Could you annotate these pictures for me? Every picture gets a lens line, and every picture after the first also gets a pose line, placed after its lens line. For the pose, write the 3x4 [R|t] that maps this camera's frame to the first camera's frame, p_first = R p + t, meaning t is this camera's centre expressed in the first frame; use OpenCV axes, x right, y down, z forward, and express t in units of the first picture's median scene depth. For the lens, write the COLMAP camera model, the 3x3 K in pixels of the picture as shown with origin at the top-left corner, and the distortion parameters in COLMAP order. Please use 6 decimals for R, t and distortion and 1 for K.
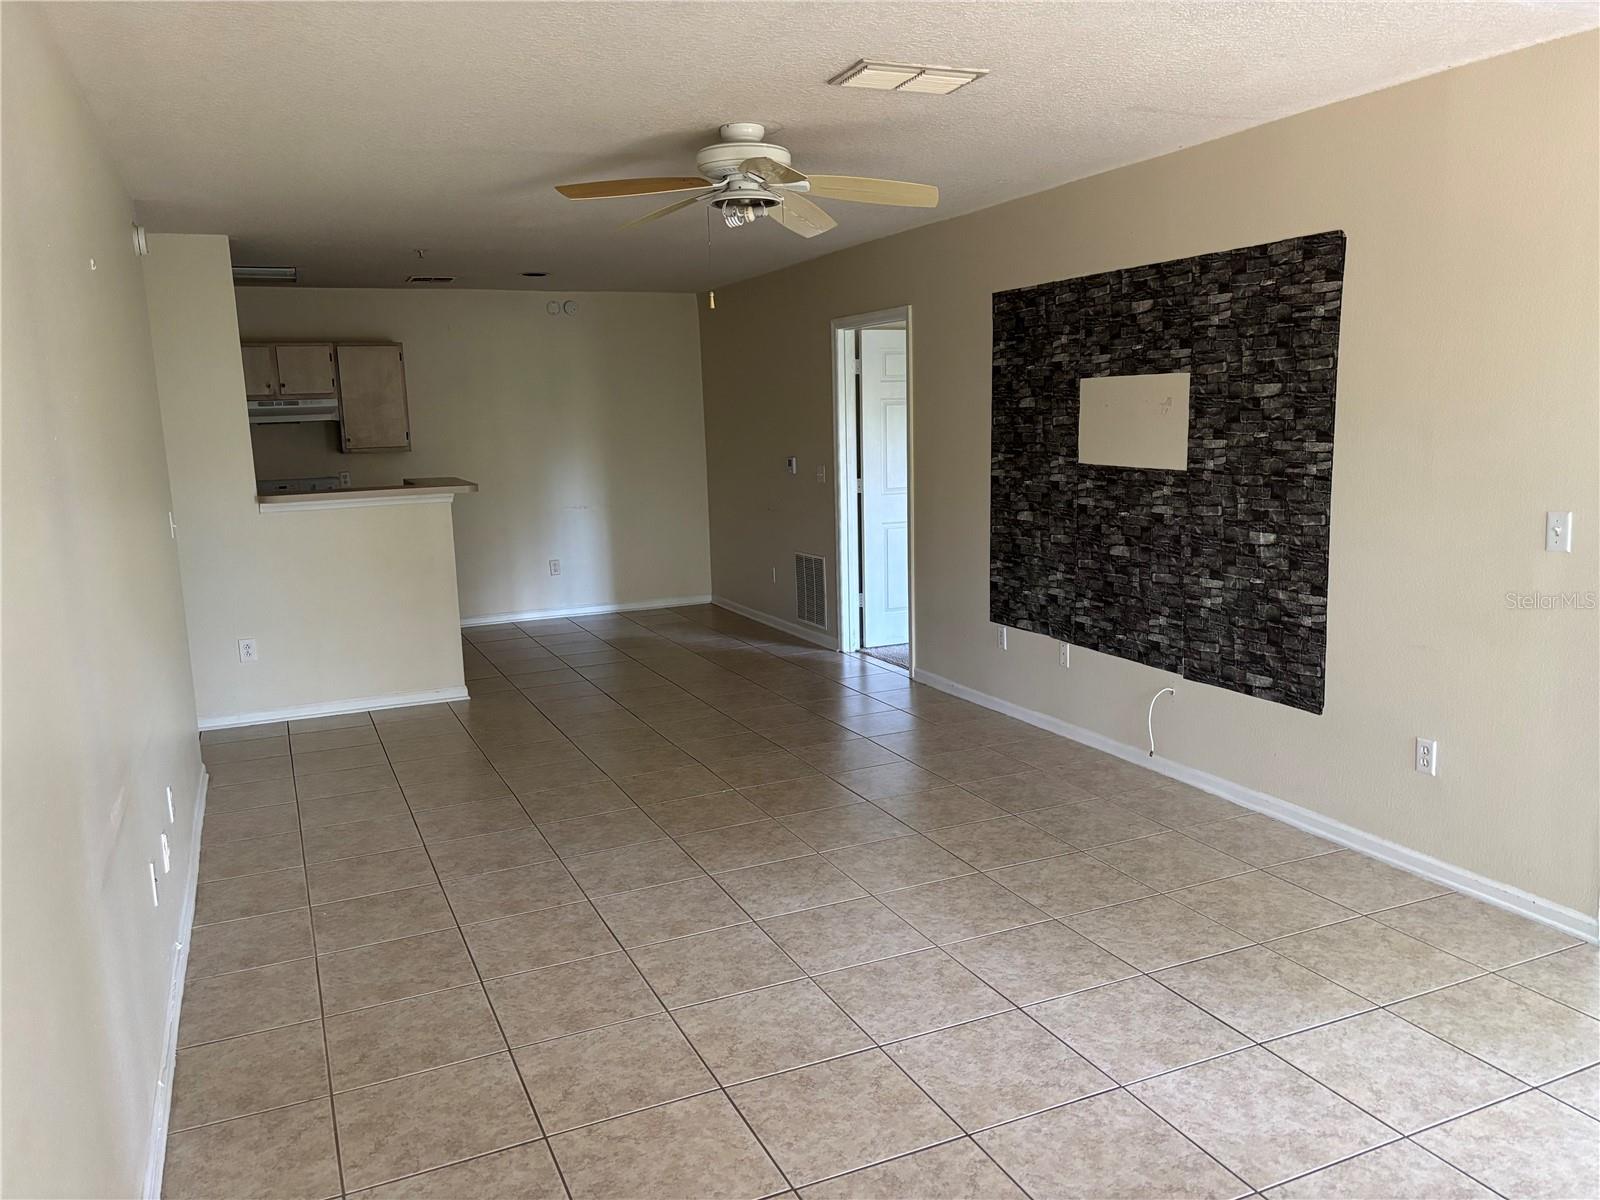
lens RADIAL K [[1215.4, 0, 814.1], [0, 1215.4, 609.4], [0, 0, 1]] dist [0.055995, -0.051084]
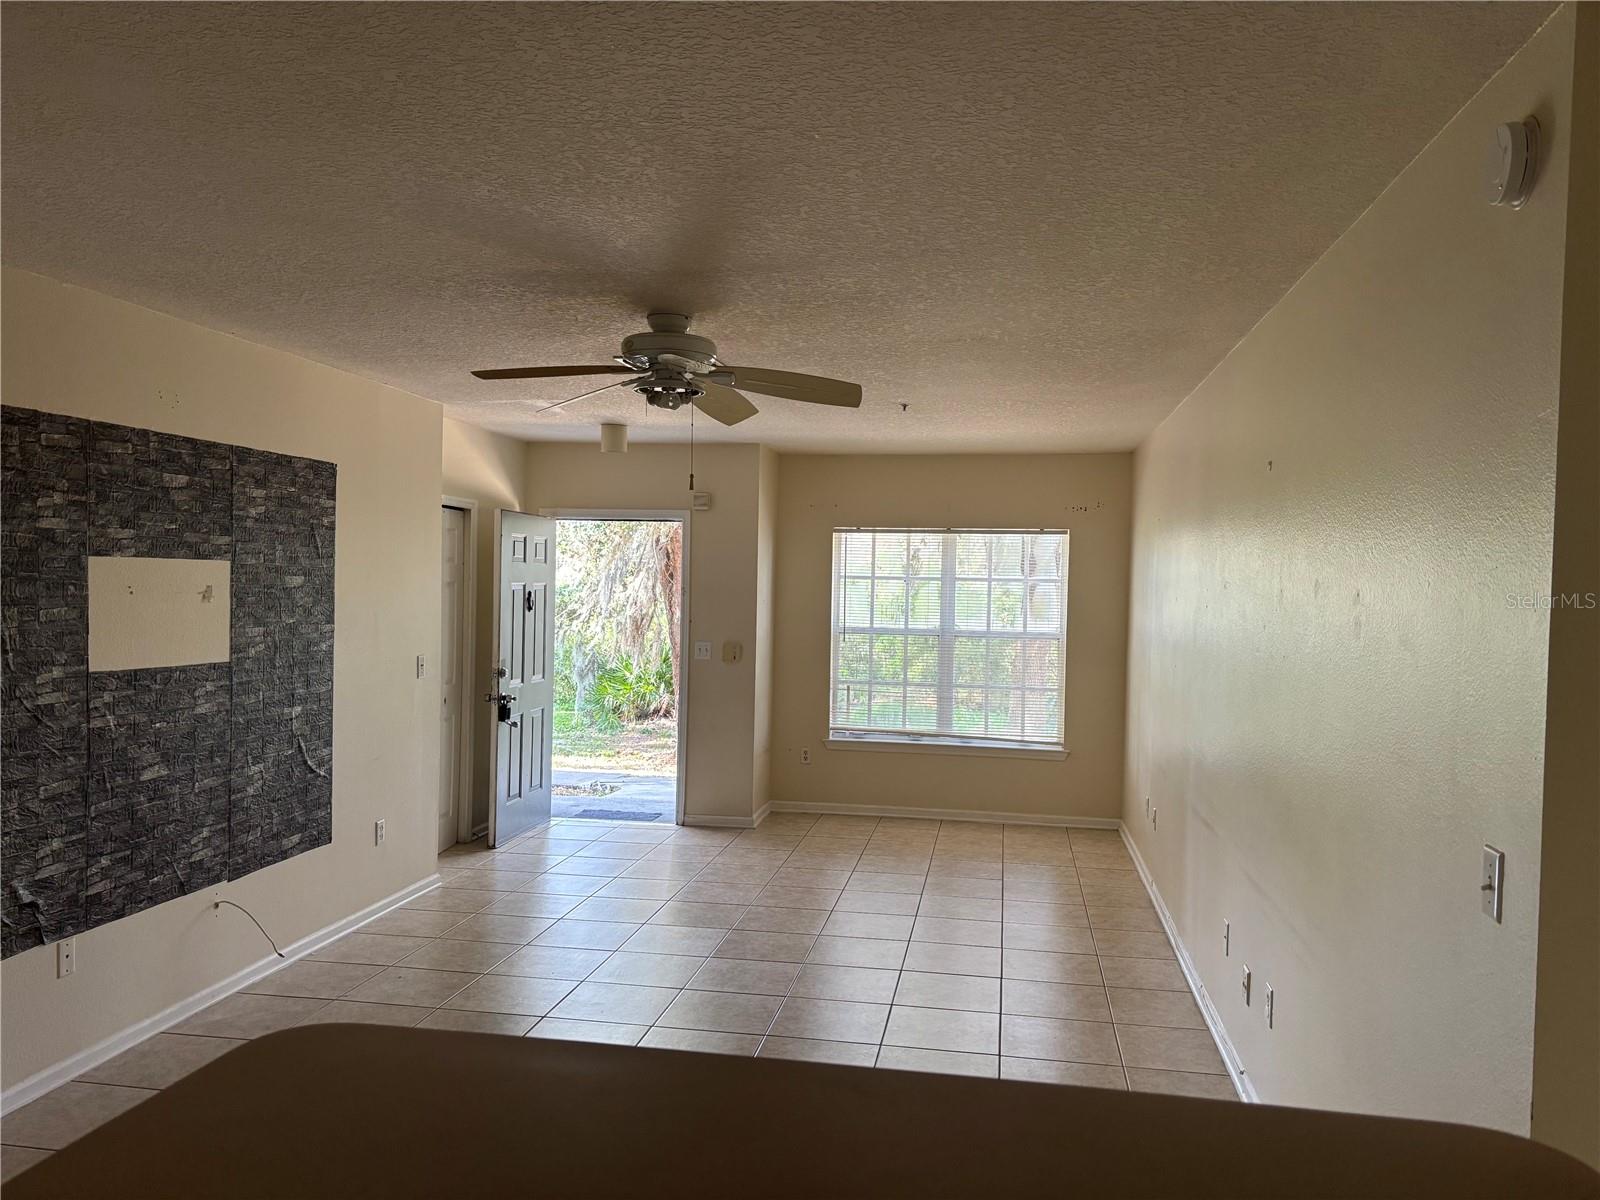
lens RADIAL K [[1215.4, 0, 801.0], [0, 1215.4, 603.1], [0, 0, 1]] dist [0.055995, -0.051084]
pose [[-0.820277, -0.003407, 0.571956, -0.582583], [0.092893, 0.985912, 0.139096, -0.239738], [-0.564373, 0.167228, -0.808405, 1.450977]]
